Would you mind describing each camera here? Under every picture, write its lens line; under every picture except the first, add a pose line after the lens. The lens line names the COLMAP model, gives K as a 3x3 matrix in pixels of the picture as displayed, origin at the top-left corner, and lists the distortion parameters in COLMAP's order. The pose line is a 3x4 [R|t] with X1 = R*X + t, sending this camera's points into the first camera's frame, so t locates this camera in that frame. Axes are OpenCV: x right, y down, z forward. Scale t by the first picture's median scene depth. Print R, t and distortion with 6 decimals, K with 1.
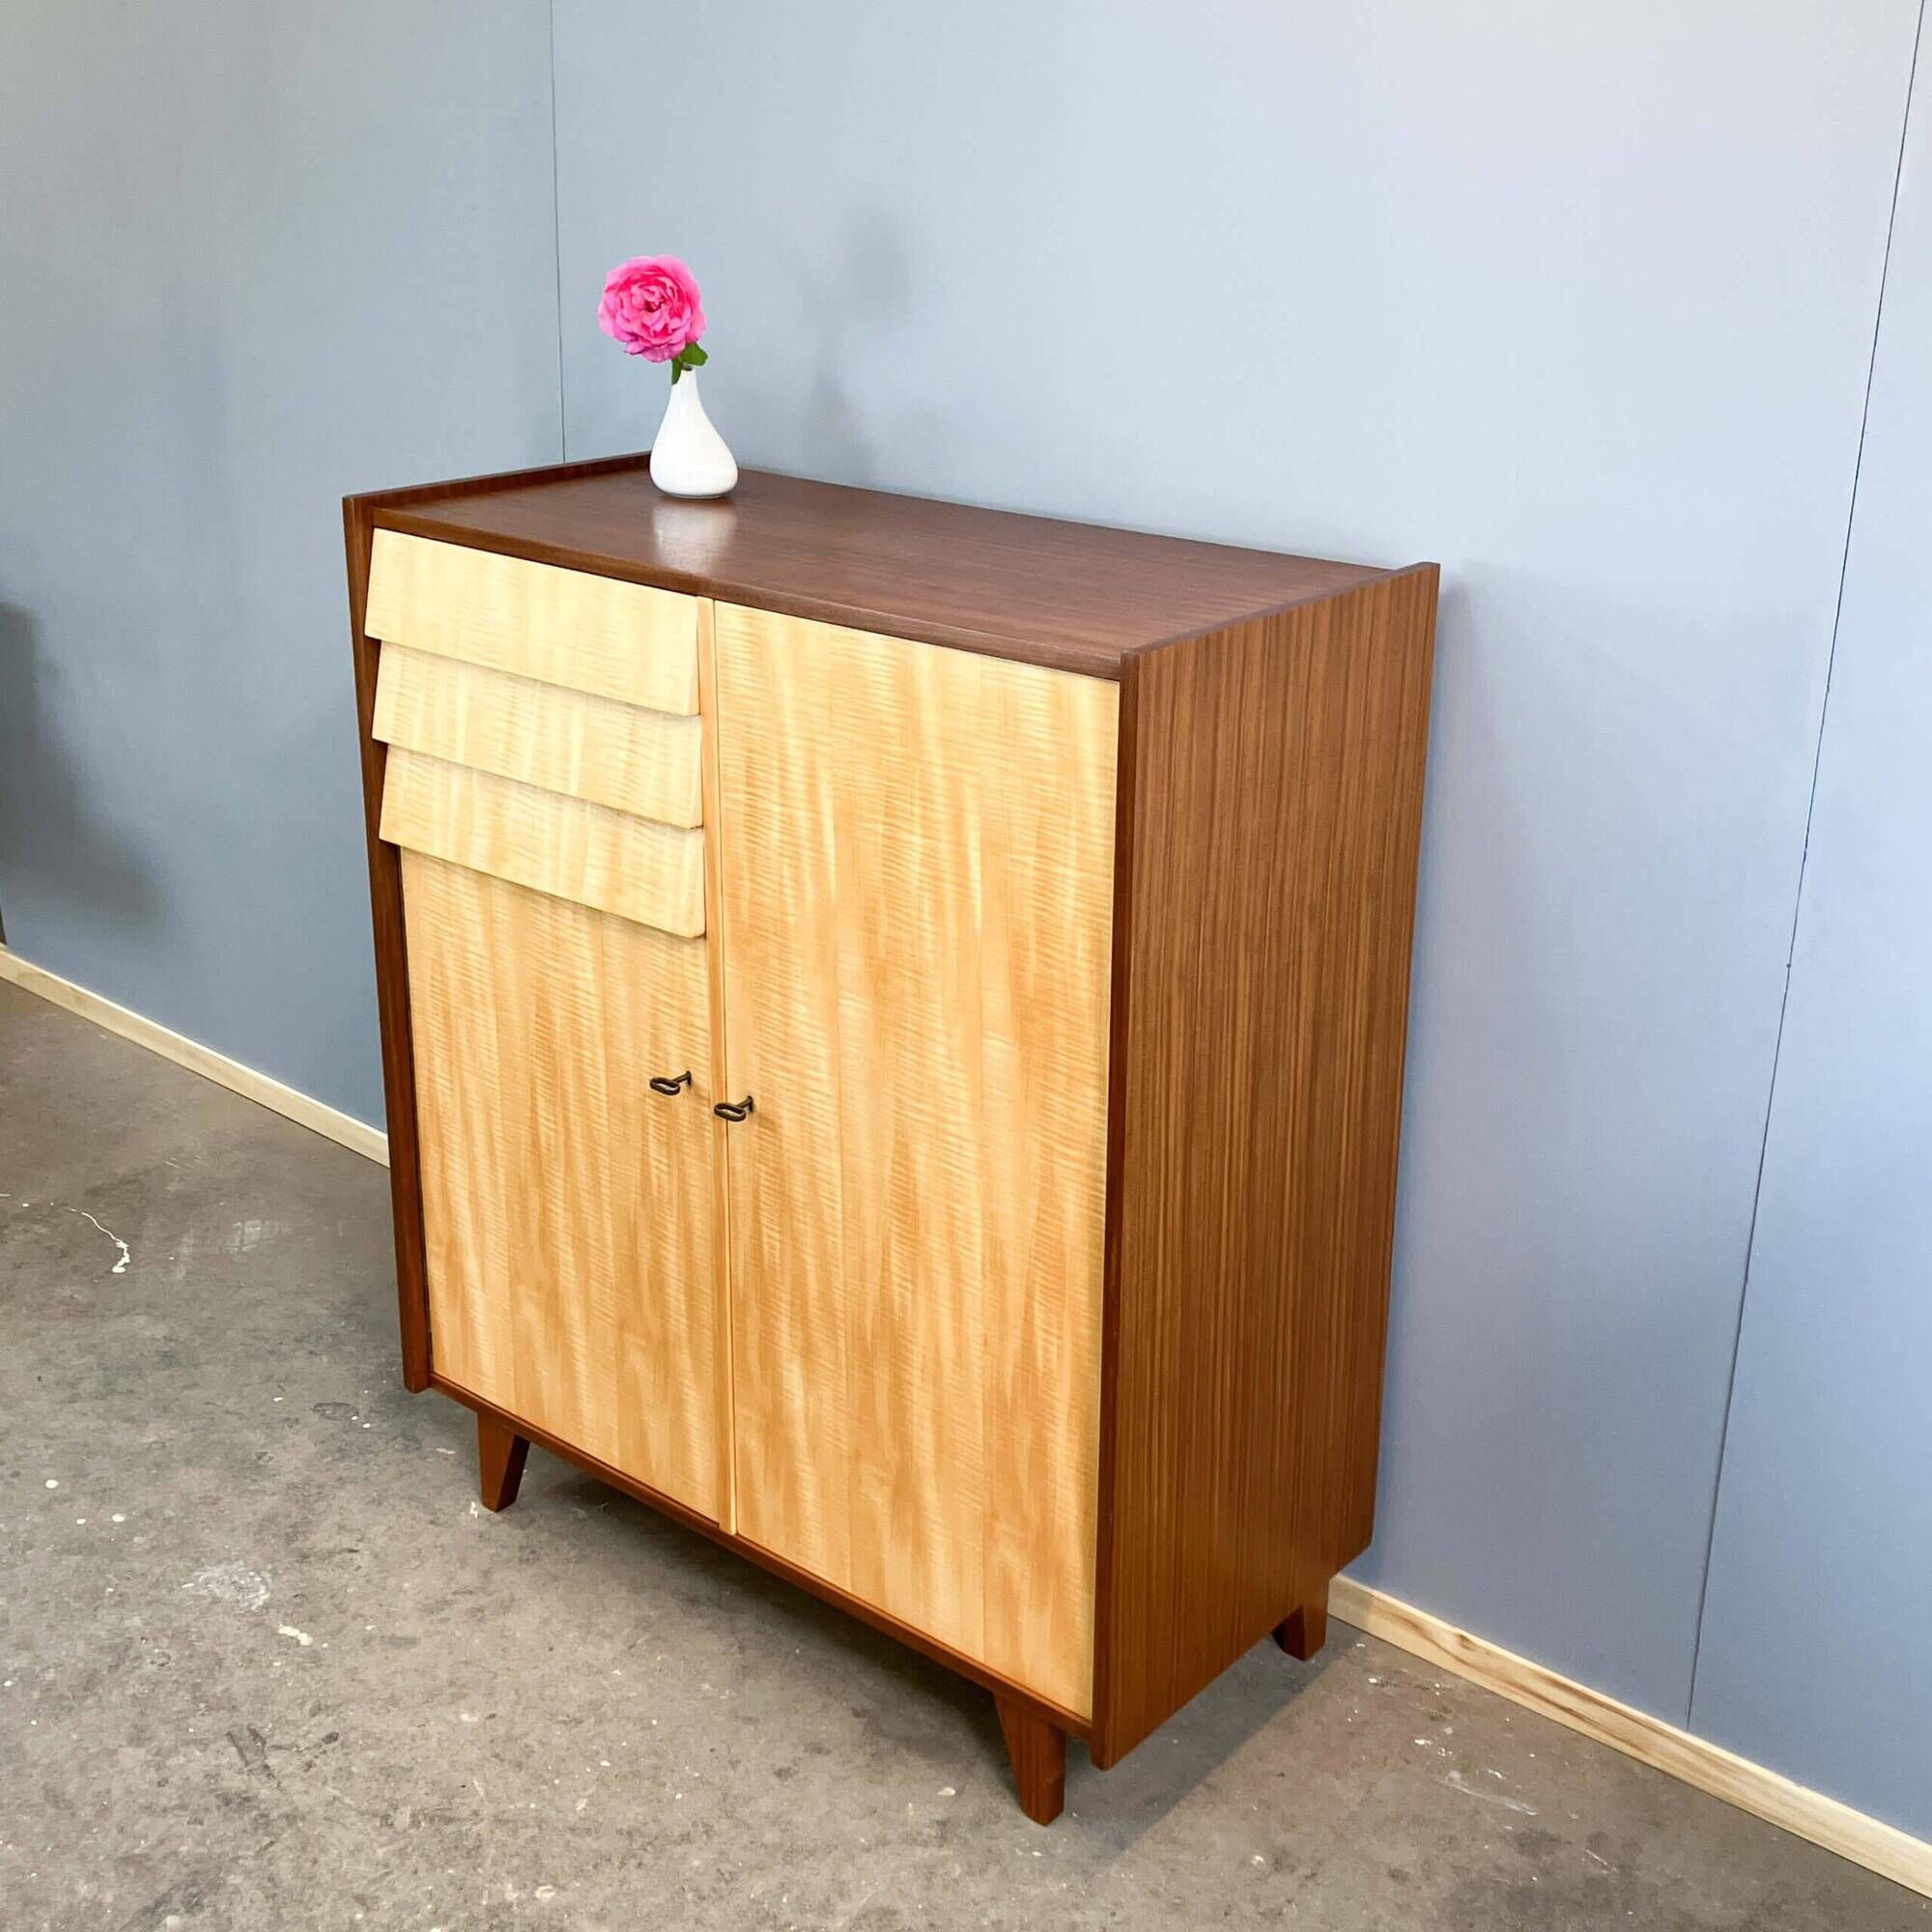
lens RADIAL K [[2440.5, 0, 962.7], [0, 2440.5, 805.8], [0, 0, 1]] dist [0.004522, 0.025883]
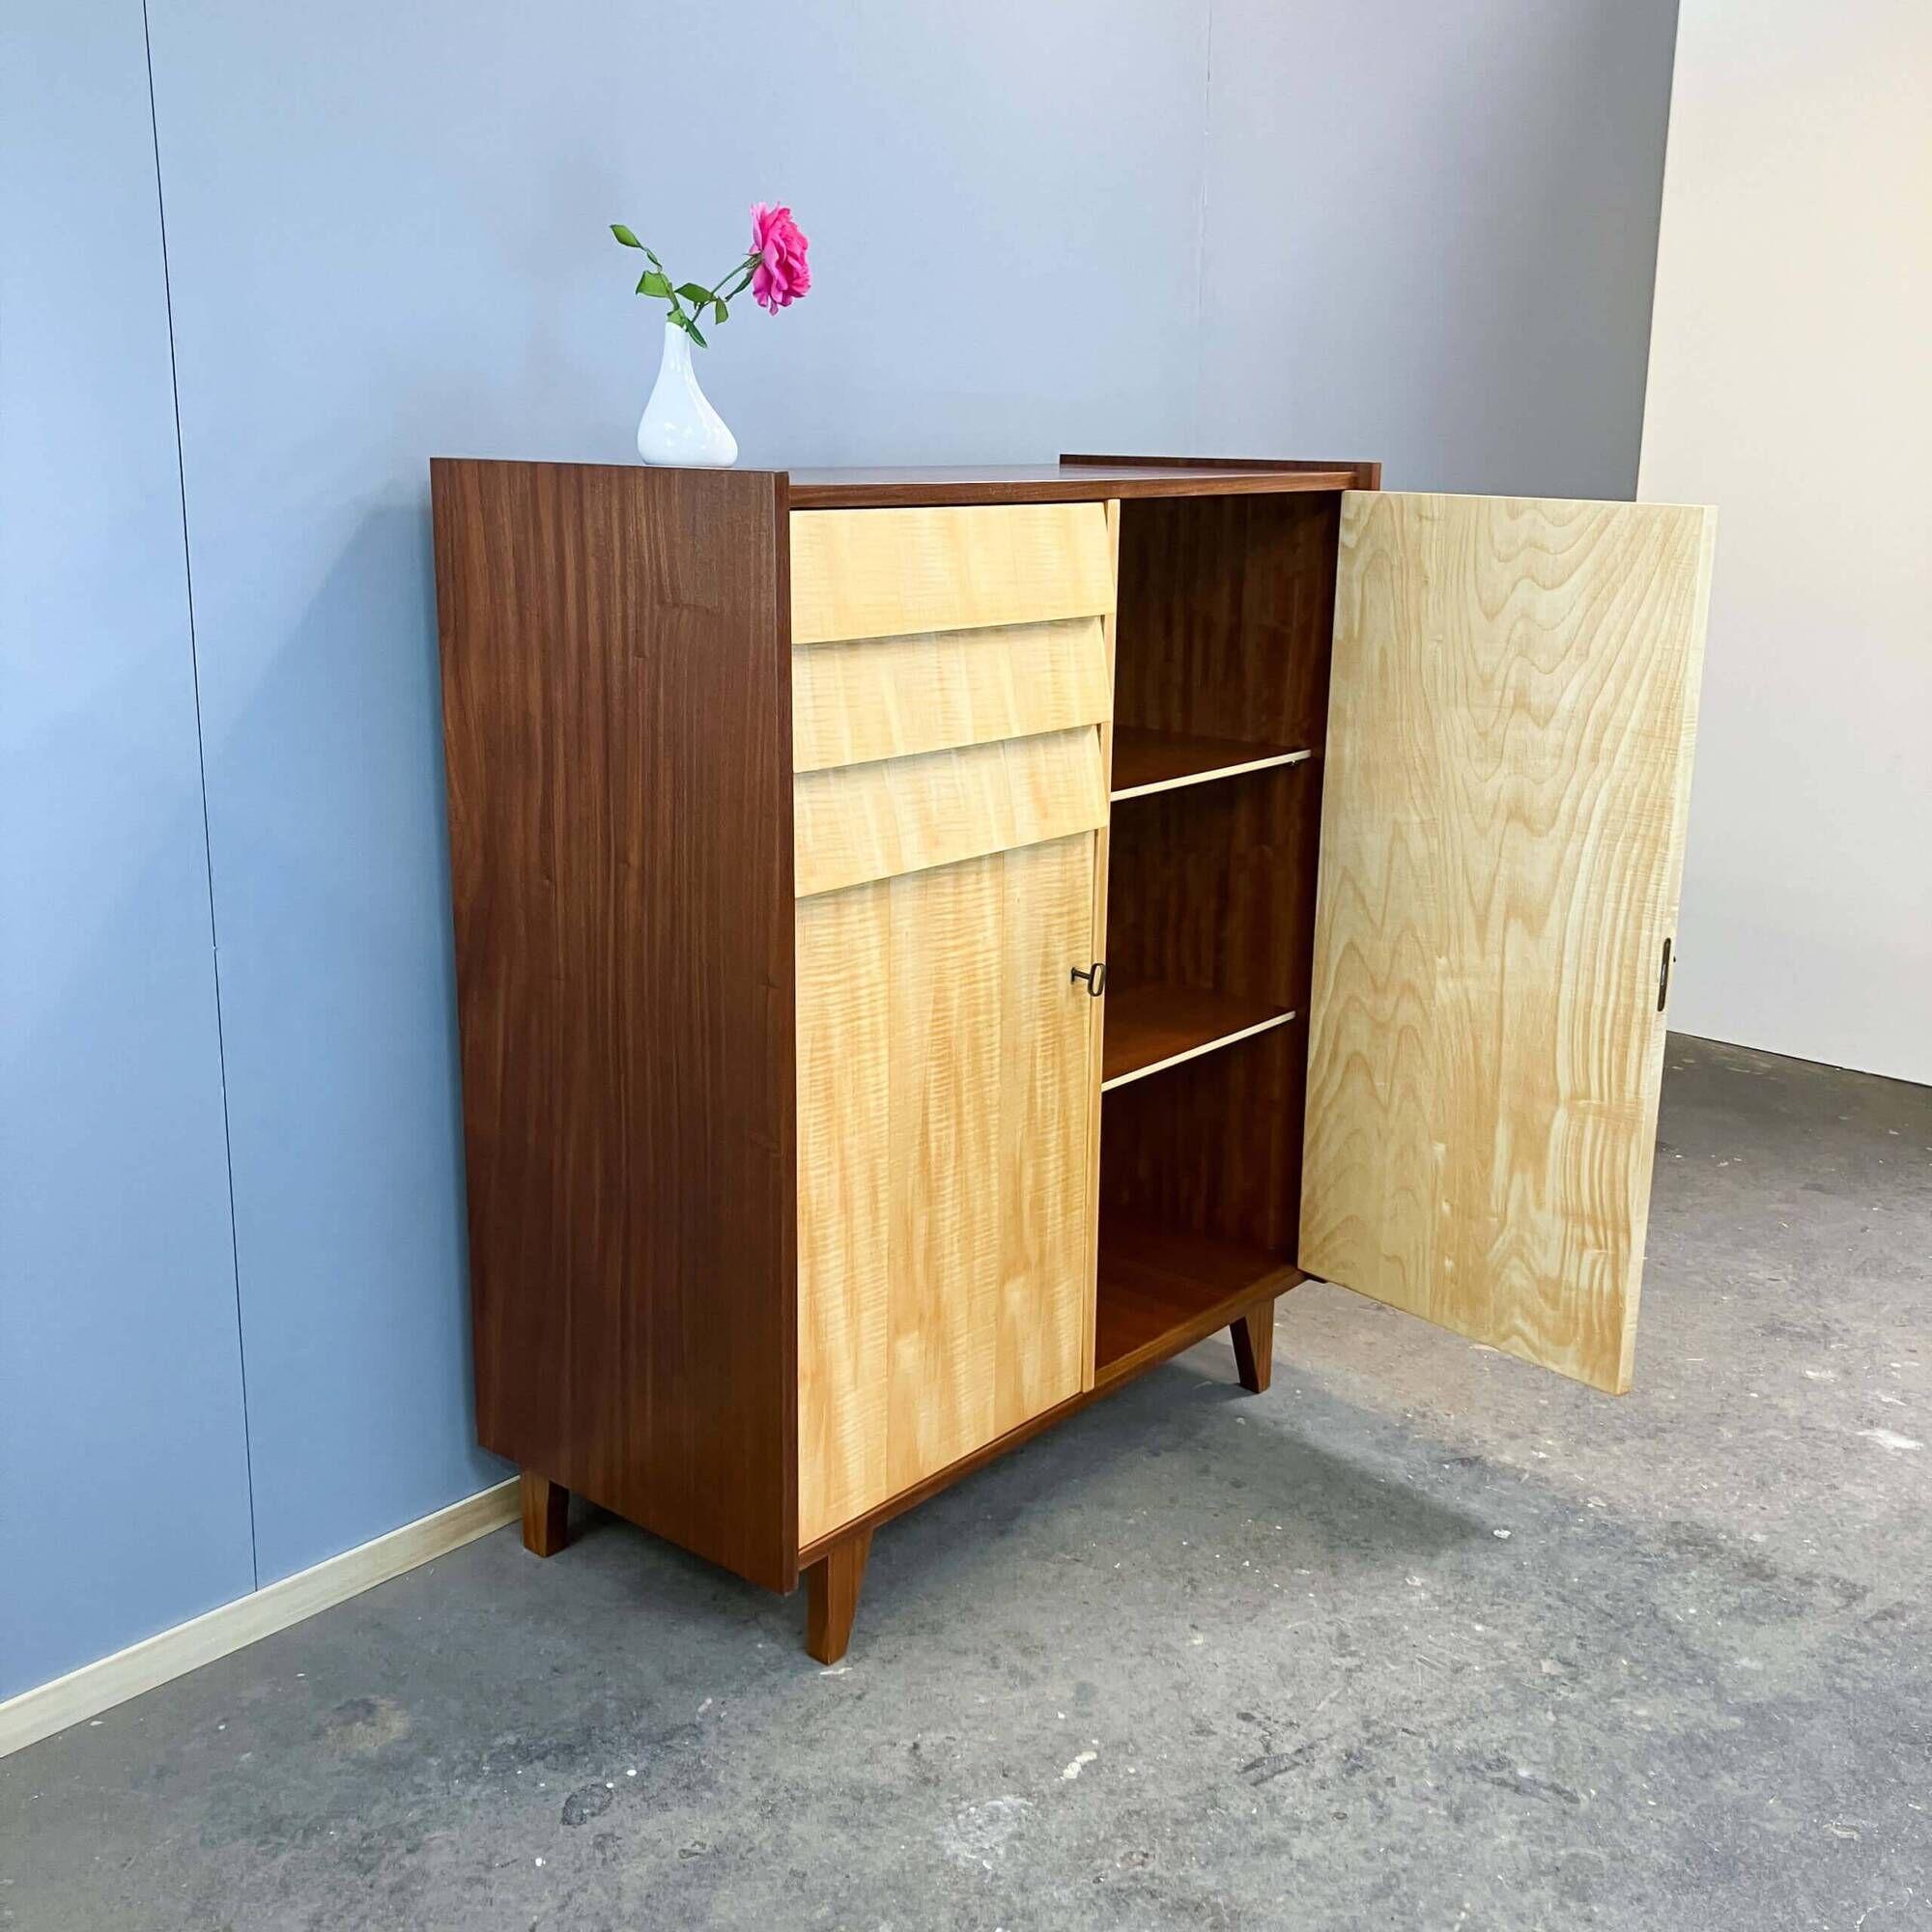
lens RADIAL K [[2099.1, 0, 962.8], [0, 2099.1, 944.6], [0, 0, 1]] dist [0.088548, -0.214348]
pose [[0.002629, -0.251835, 0.967767, -1.037309], [0.282531, 0.928528, 0.240857, -0.141467], [-0.959255, 0.272791, 0.073592, 1.007267]]
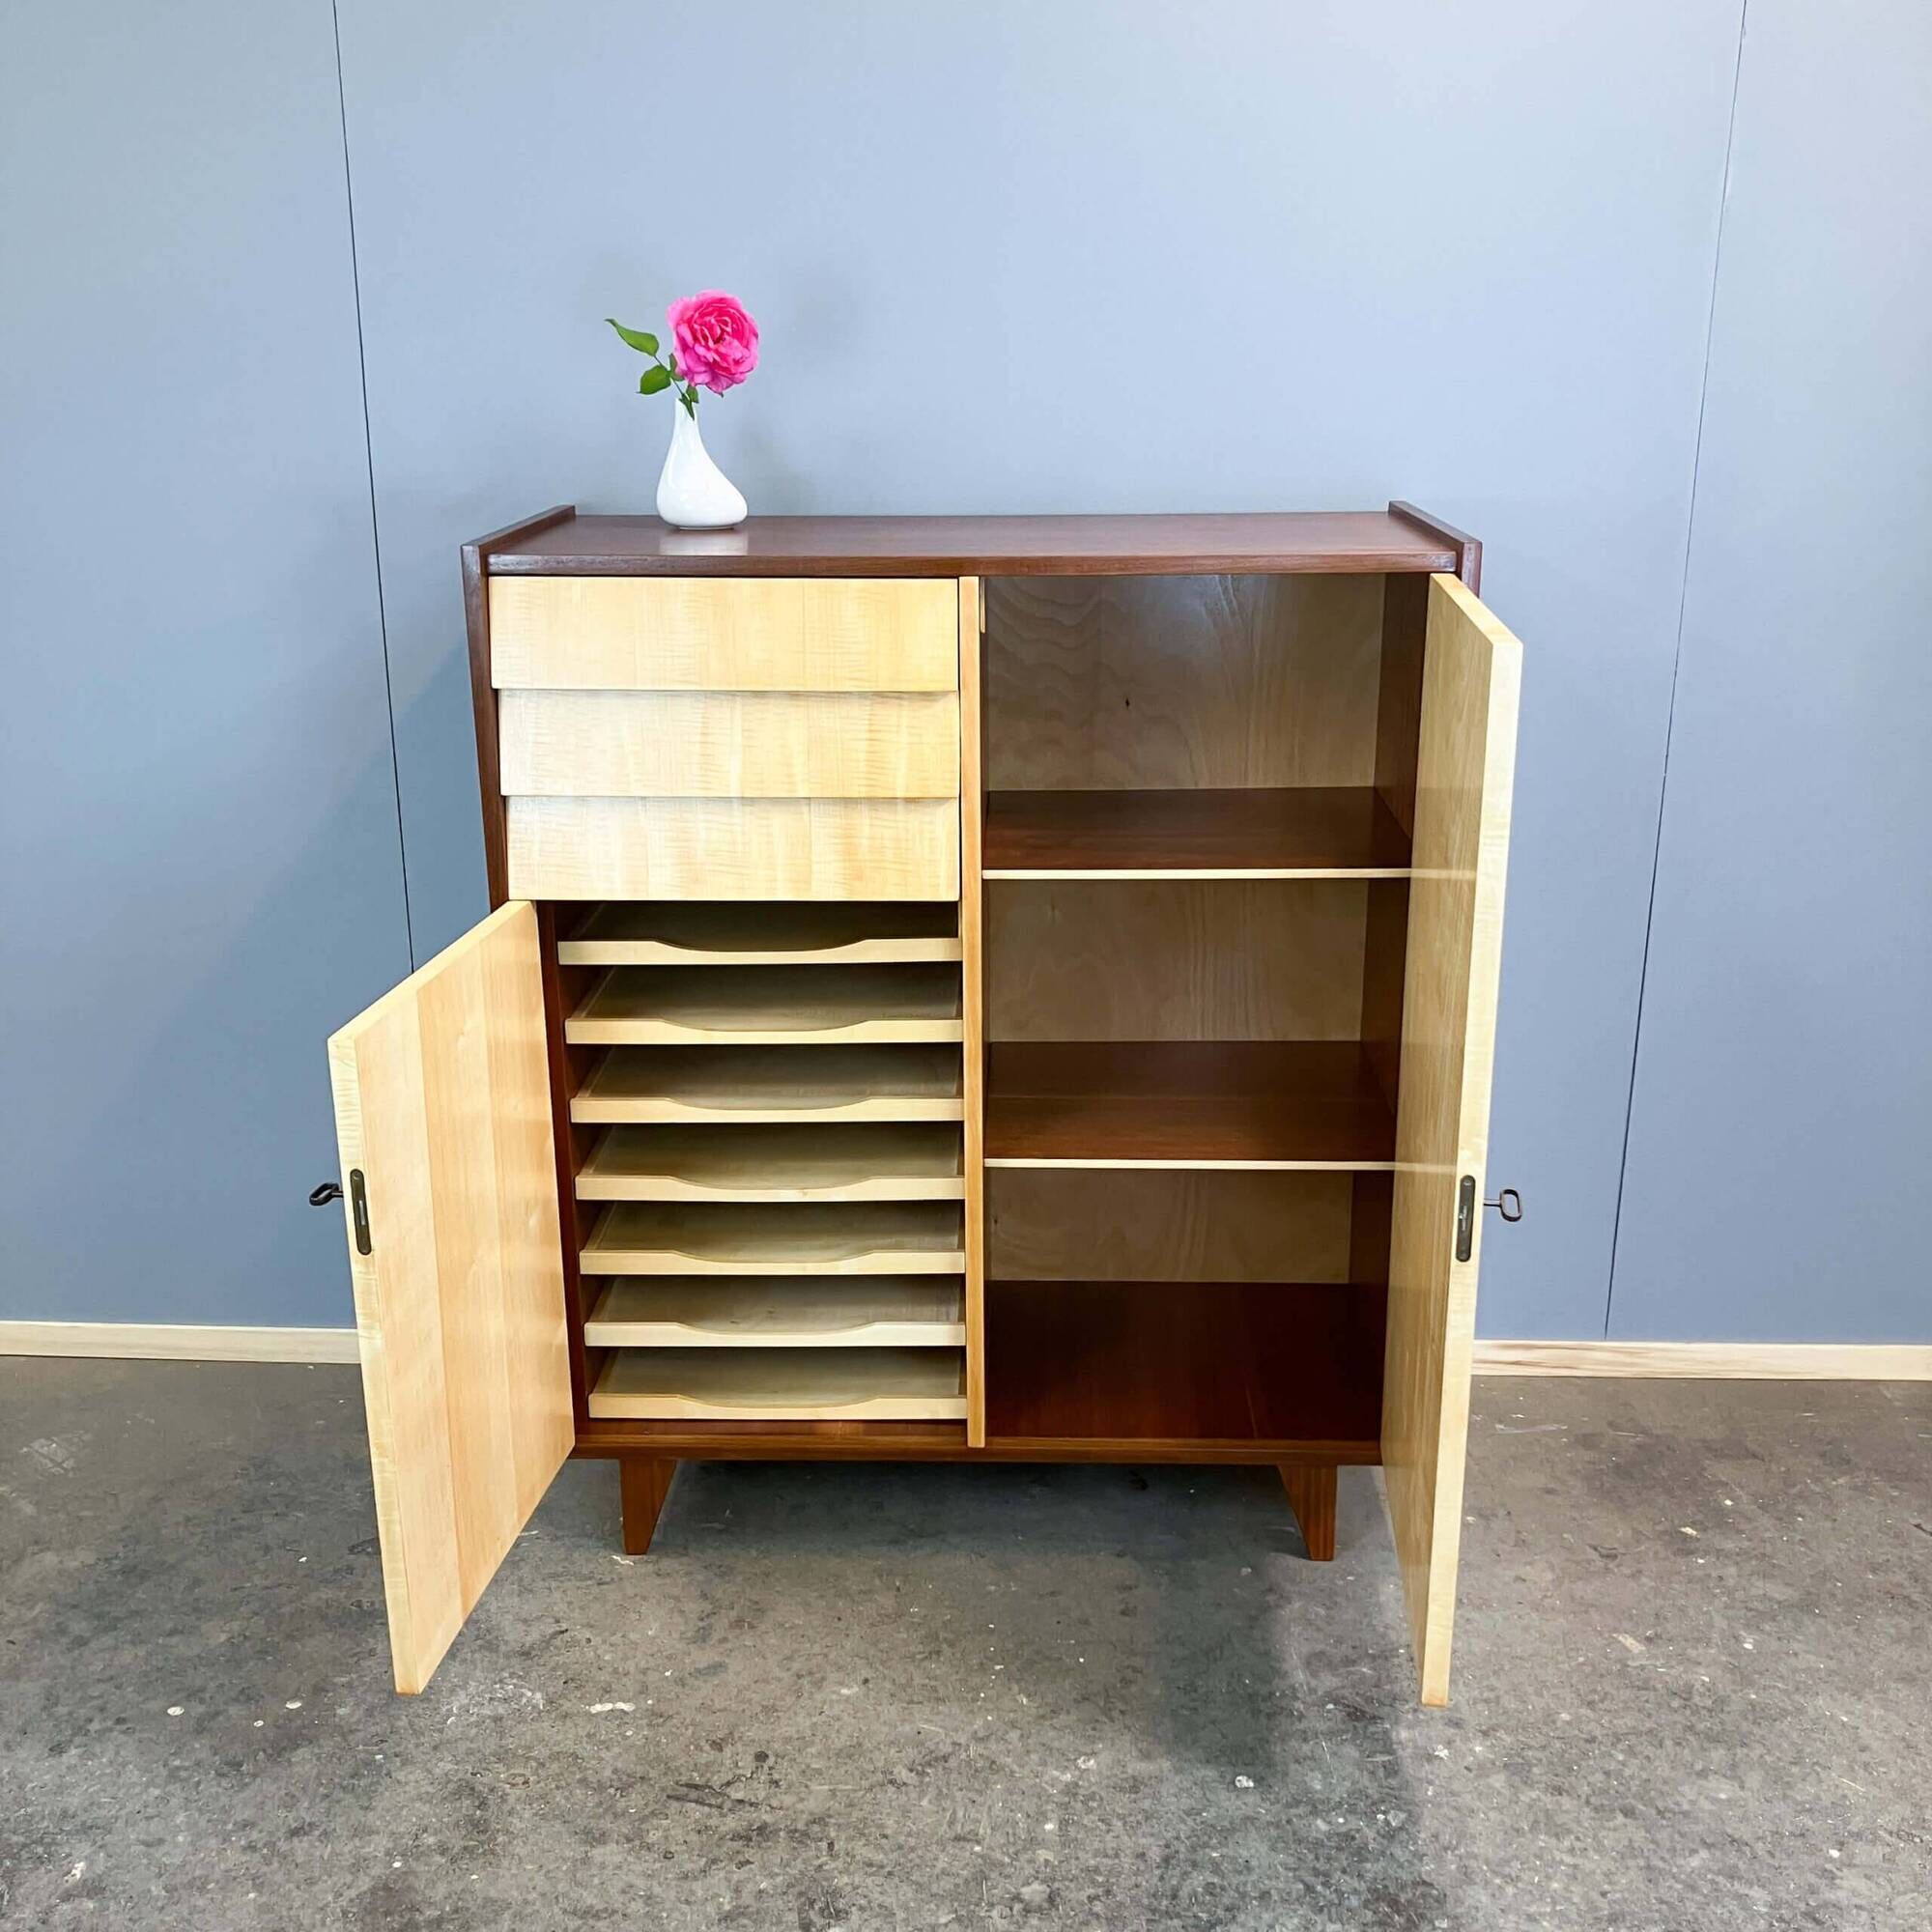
lens RADIAL K [[2108.1, 0, 966.6], [0, 2108.1, 1001.4], [0, 0, 1]] dist [0.085086, -0.195699]
pose [[0.786435, -0.205359, 0.582536, -0.668418], [0.196970, 0.977254, 0.078594, 0.025198], [-0.585426, 0.052933, 0.808996, 0.234206]]
